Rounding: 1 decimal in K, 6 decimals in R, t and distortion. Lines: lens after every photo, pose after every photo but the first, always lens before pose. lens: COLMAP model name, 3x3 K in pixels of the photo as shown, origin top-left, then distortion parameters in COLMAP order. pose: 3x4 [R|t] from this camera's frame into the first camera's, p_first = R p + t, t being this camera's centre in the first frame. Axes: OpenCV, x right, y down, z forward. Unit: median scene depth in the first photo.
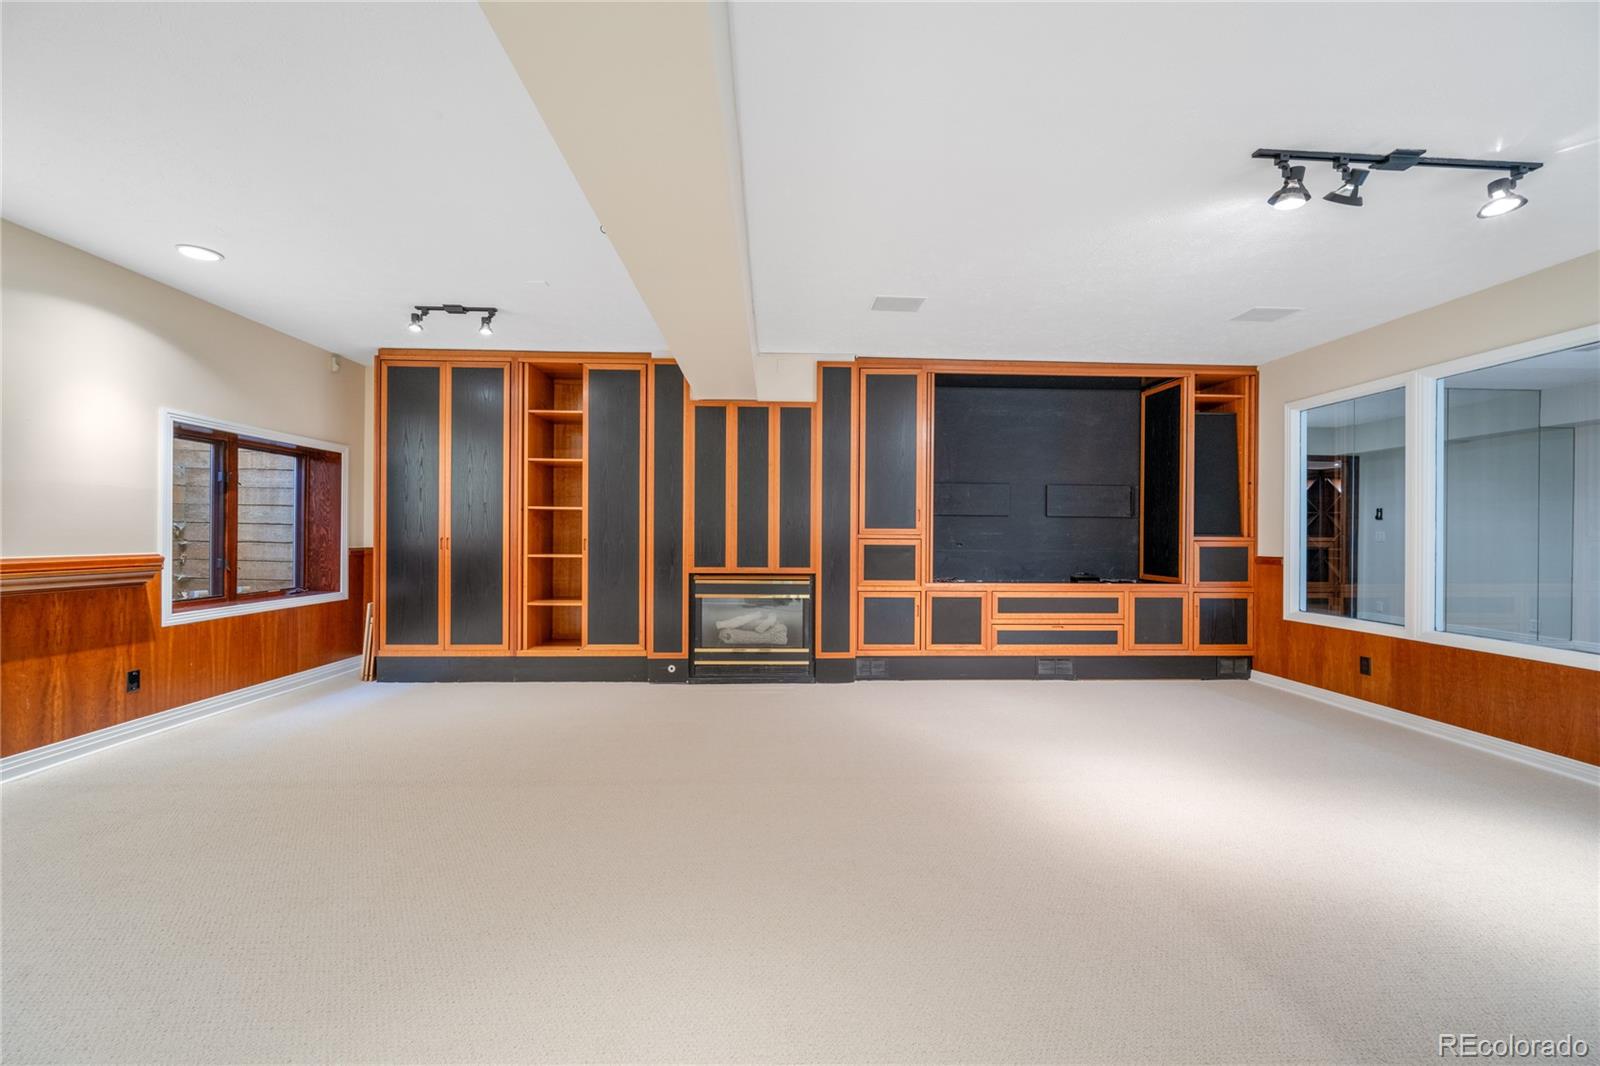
lens RADIAL K [[632.0, 0, 801.1], [0, 632.0, 538.9], [0, 0, 1]] dist [-0.000333, -0.000271]
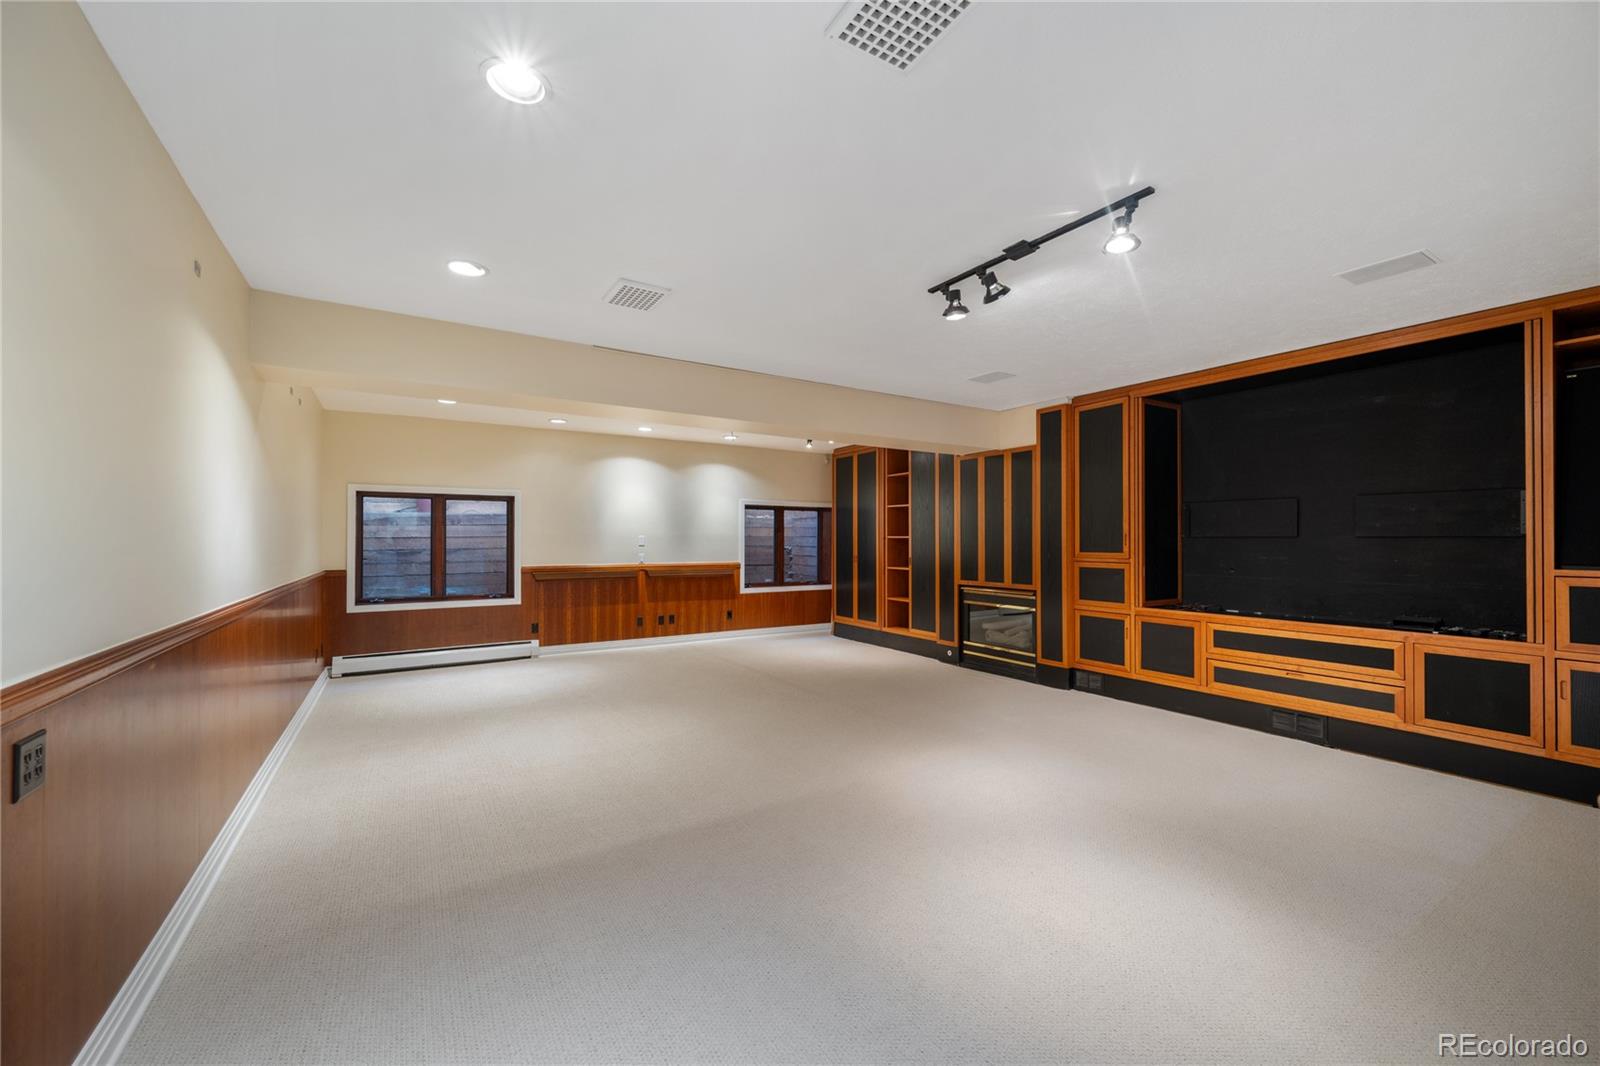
lens RADIAL K [[632.0, 0, 797.0], [0, 632.0, 535.1], [0, 0, 1]] dist [-0.000333, -0.000271]
pose [[0.484878, -0.014307, -0.874465, 0.827159], [-0.001195, 0.999854, -0.017021, -0.026942], [0.874581, 0.009298, 0.484790, 0.040143]]
